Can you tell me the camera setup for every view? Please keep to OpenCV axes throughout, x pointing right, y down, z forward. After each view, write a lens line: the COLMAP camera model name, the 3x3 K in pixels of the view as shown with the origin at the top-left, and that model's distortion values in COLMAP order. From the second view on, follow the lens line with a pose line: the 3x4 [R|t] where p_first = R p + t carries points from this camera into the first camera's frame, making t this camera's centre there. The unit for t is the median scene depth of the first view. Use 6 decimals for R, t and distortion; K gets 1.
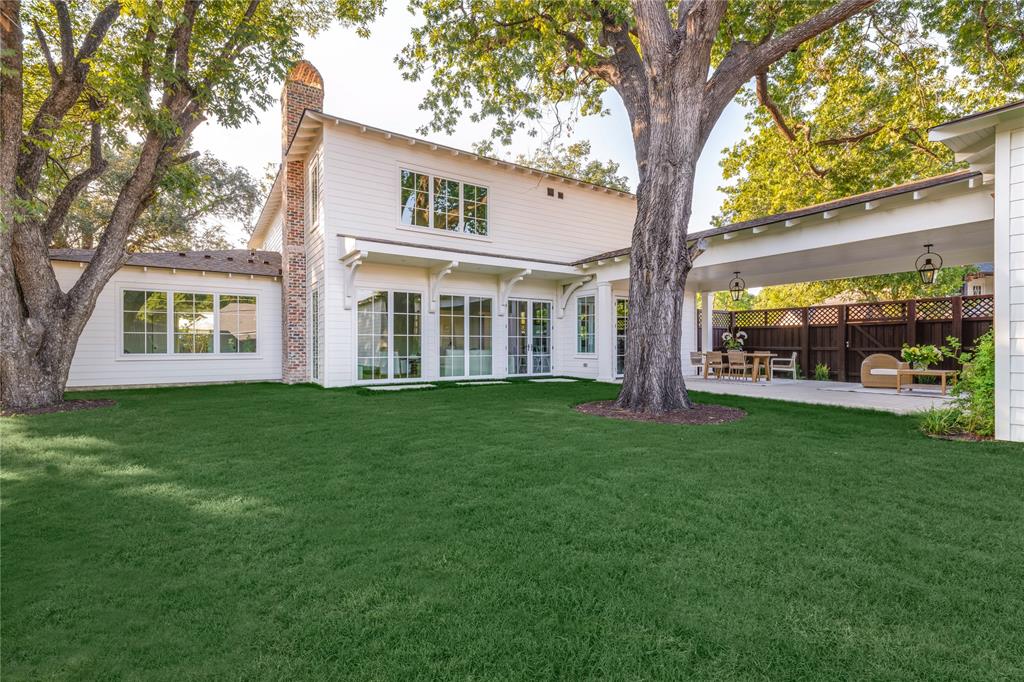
lens RADIAL K [[470.8, 0, 511.1], [0, 470.8, 344.6], [0, 0, 1]] dist [0.000767, -0.000052]
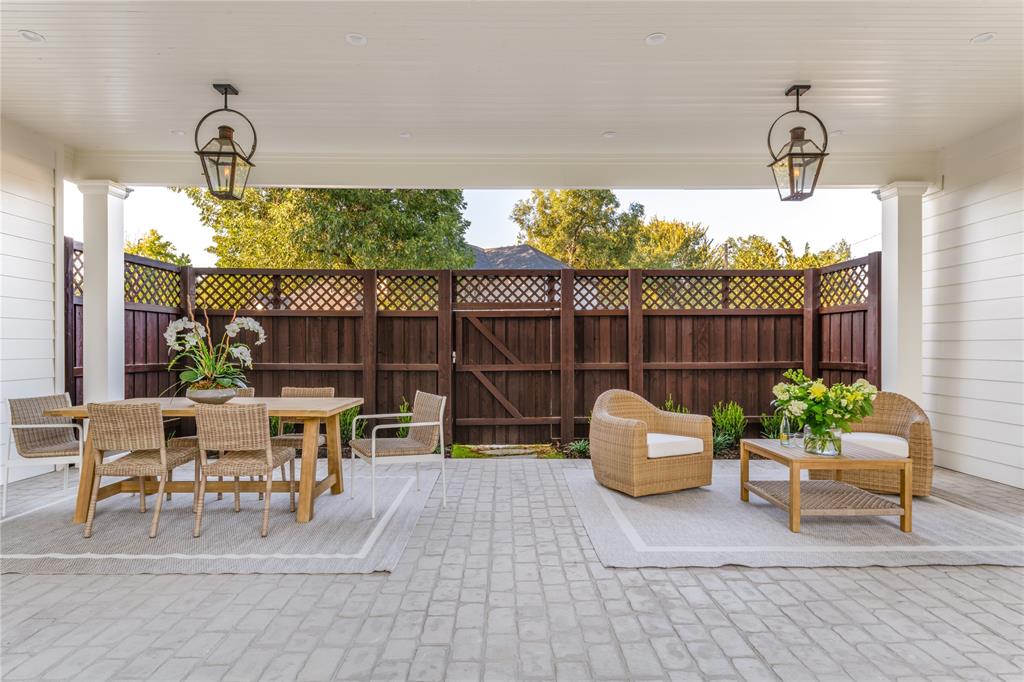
lens RADIAL K [[547.2, 0, 510.5], [0, 547.2, 345.5], [0, 0, 1]] dist [-0.000366, 0.000358]
pose [[0.529035, 0.001463, 0.848599, 0.292588], [-0.001846, 0.999998, -0.000573, -0.011934], [-0.848598, -0.001263, 0.529037, 0.679239]]
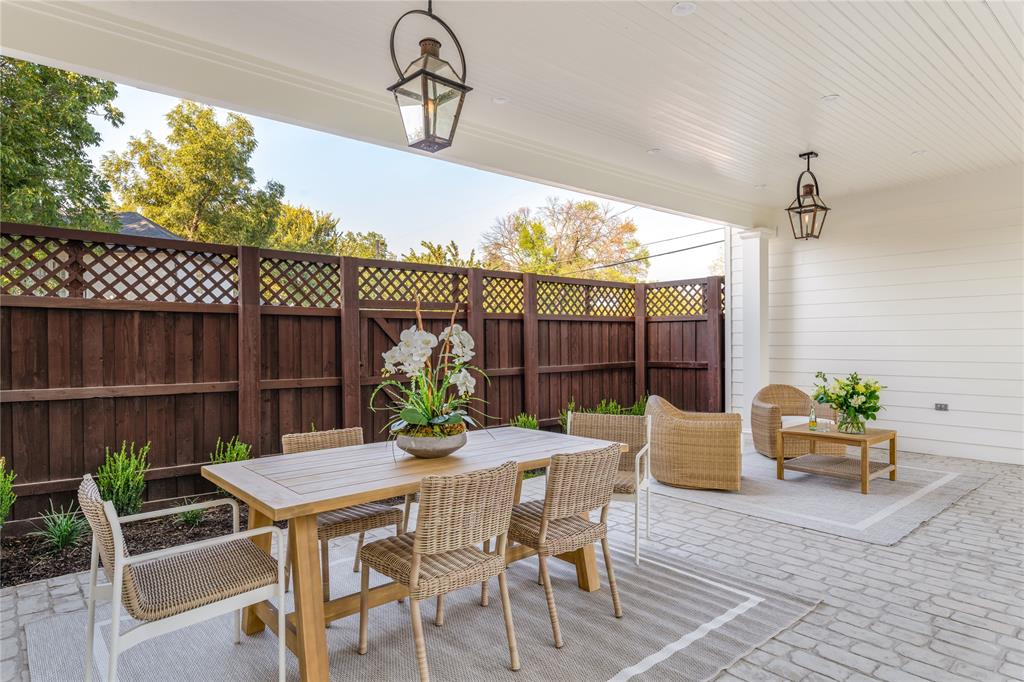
lens RADIAL K [[582.0, 0, 516.2], [0, 582.0, 340.6], [0, 0, 1]] dist [0.014466, -0.005715]
pose [[-0.137357, 0.003341, 0.990516, 0.250806], [0.003872, 0.999988, -0.002836, -0.020206], [-0.990514, 0.003445, -0.137369, 0.952348]]
